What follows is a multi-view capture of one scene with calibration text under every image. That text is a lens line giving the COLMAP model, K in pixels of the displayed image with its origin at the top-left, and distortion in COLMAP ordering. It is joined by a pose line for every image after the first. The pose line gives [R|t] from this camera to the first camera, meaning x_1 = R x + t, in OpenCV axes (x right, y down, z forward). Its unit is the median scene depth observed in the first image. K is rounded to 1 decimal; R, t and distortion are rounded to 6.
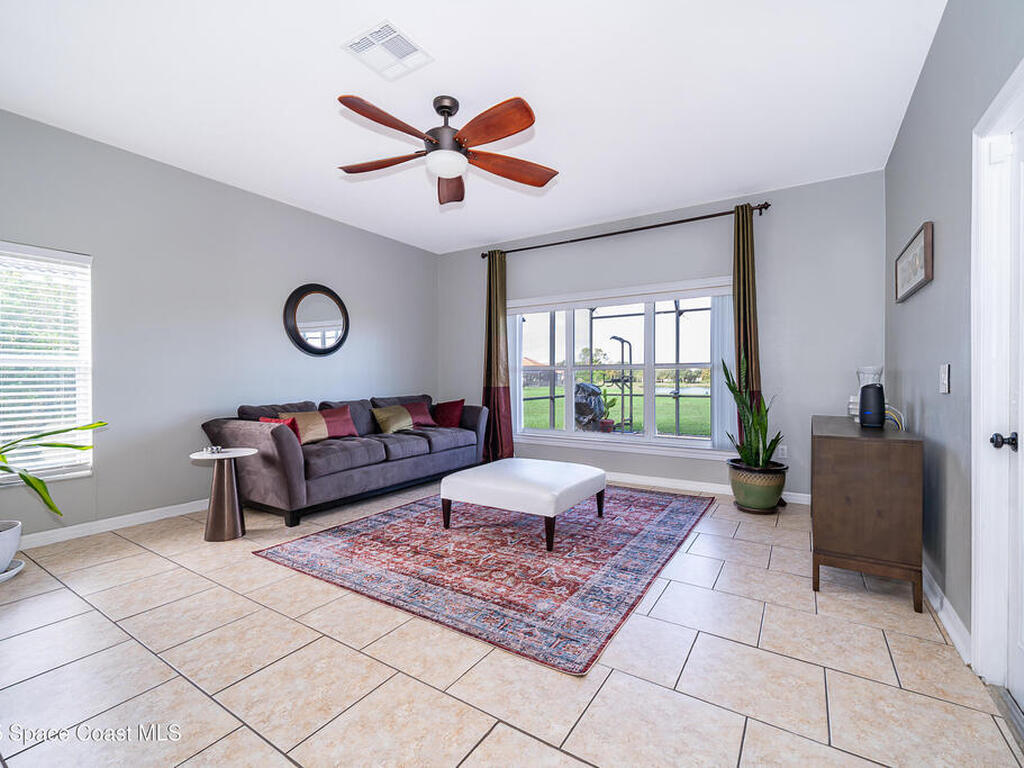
lens RADIAL K [[479.9, 0, 517.9], [0, 479.9, 386.6], [0, 0, 1]] dist [-0.000986, -0.000489]
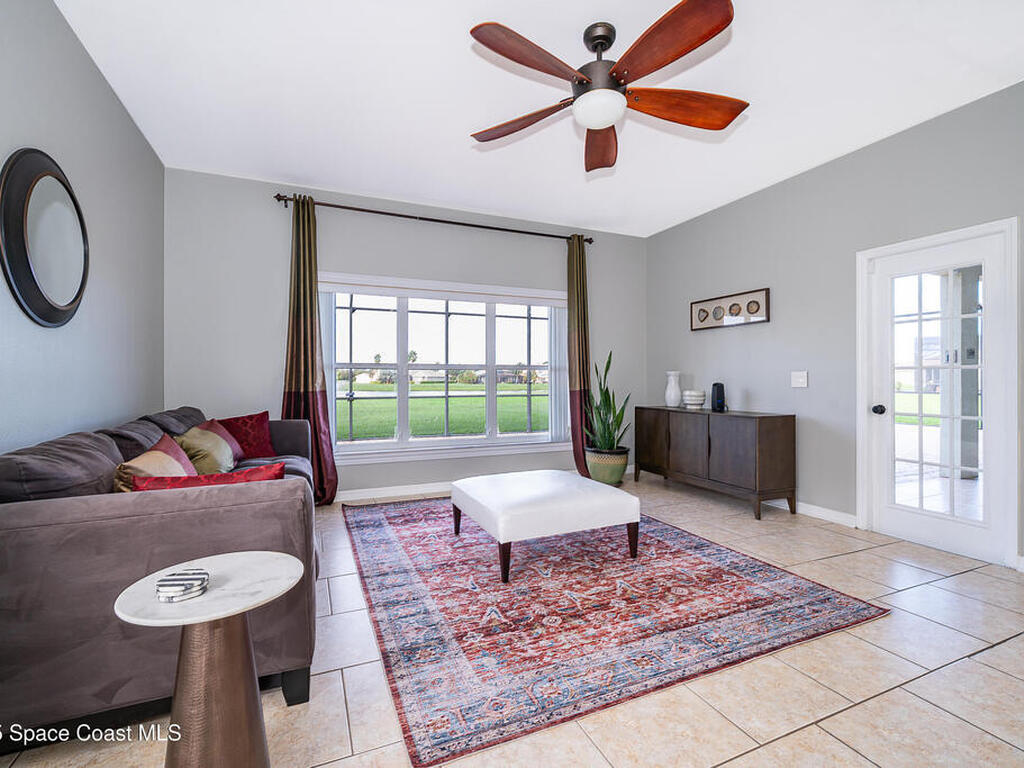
lens RADIAL K [[479.9, 0, 517.9], [0, 479.9, 386.6], [0, 0, 1]] dist [-0.000986, -0.000489]
pose [[0.538085, -0.010645, 0.842823, -0.882299], [0.013442, 0.999901, 0.004047, -0.009757], [-0.842783, 0.009151, 0.538175, 0.681899]]
